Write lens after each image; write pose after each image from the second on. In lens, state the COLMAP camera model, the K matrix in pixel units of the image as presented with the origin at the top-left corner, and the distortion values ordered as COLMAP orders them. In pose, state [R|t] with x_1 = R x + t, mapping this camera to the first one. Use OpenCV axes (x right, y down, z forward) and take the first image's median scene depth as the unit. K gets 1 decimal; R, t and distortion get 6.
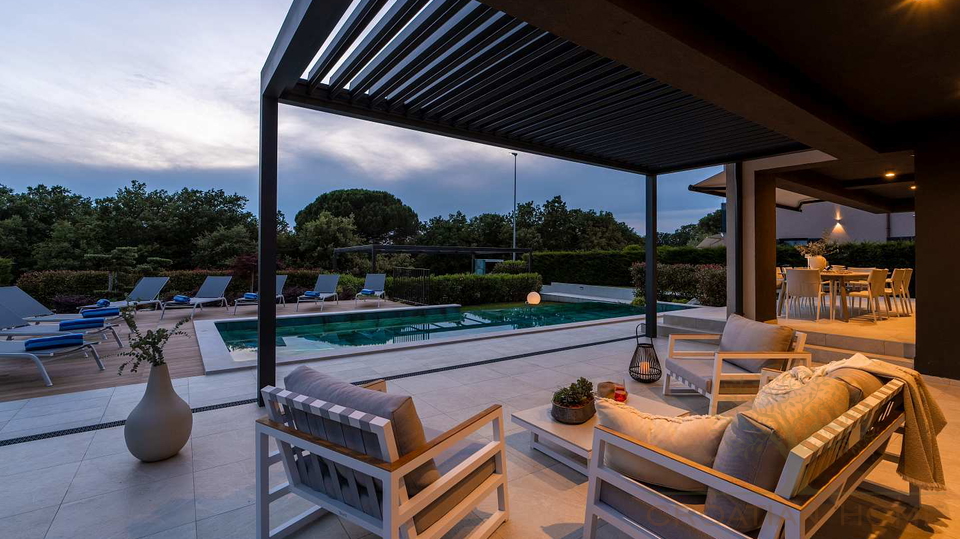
lens RADIAL K [[431.1, 0, 484.3], [0, 431.1, 242.9], [0, 0, 1]] dist [-0.000243, 0.000307]
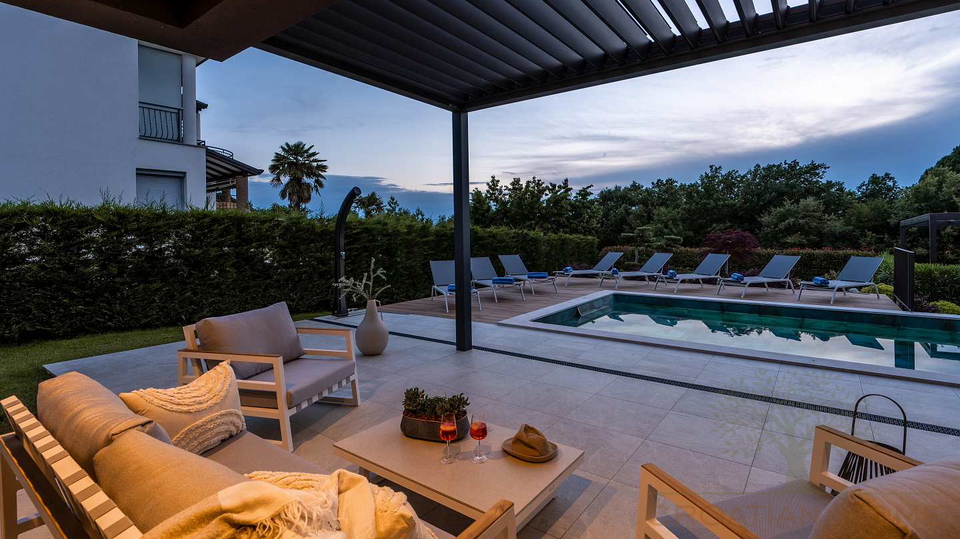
lens RADIAL K [[458.9, 0, 481.6], [0, 458.9, 213.5], [0, 0, 1]] dist [-0.005944, -0.000664]
pose [[0.314079, -0.053287, -0.947900, 0.131805], [0.039678, 0.998288, -0.042972, 0.005752], [0.948567, -0.024114, 0.315655, 0.104748]]
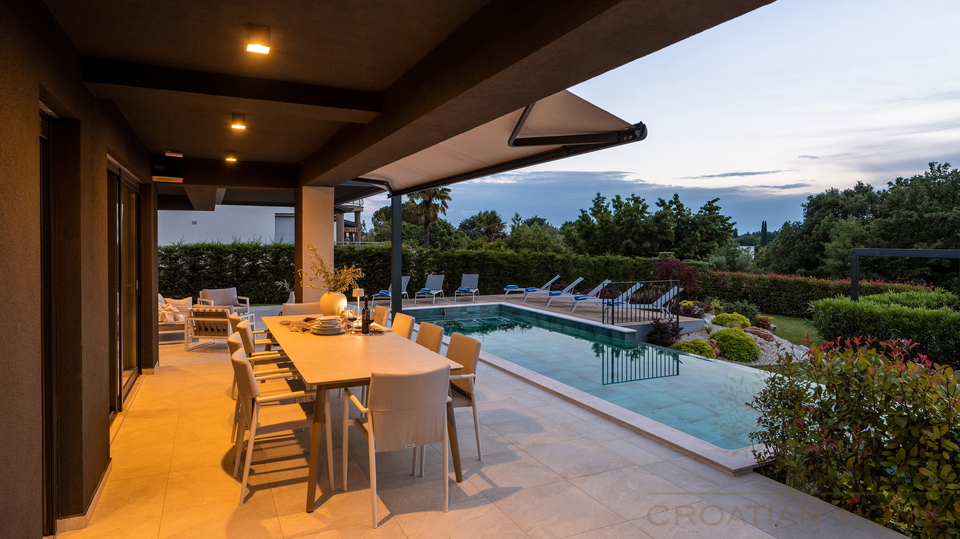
lens RADIAL K [[559.4, 0, 482.4], [0, 559.4, 268.1], [0, 0, 1]] dist [-0.016403, 0.000216]
pose [[-0.172068, 0.042121, -0.984184, 0.489370], [0.024277, 0.998963, 0.038509, -0.010324], [0.984786, -0.017266, -0.172912, 0.459289]]
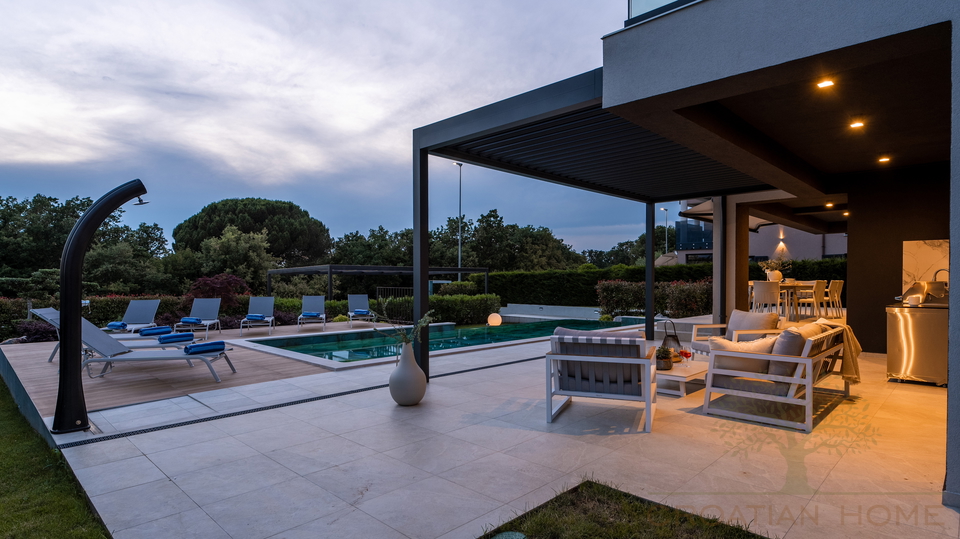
lens RADIAL K [[508.4, 0, 480.9], [0, 508.4, 277.3], [0, 0, 1]] dist [0.019260, 0.000012]
pose [[0.985500, -0.010502, 0.169348, -0.088787], [0.005647, 0.999560, 0.029127, 0.000576], [-0.169579, -0.027749, 0.985126, -0.086339]]
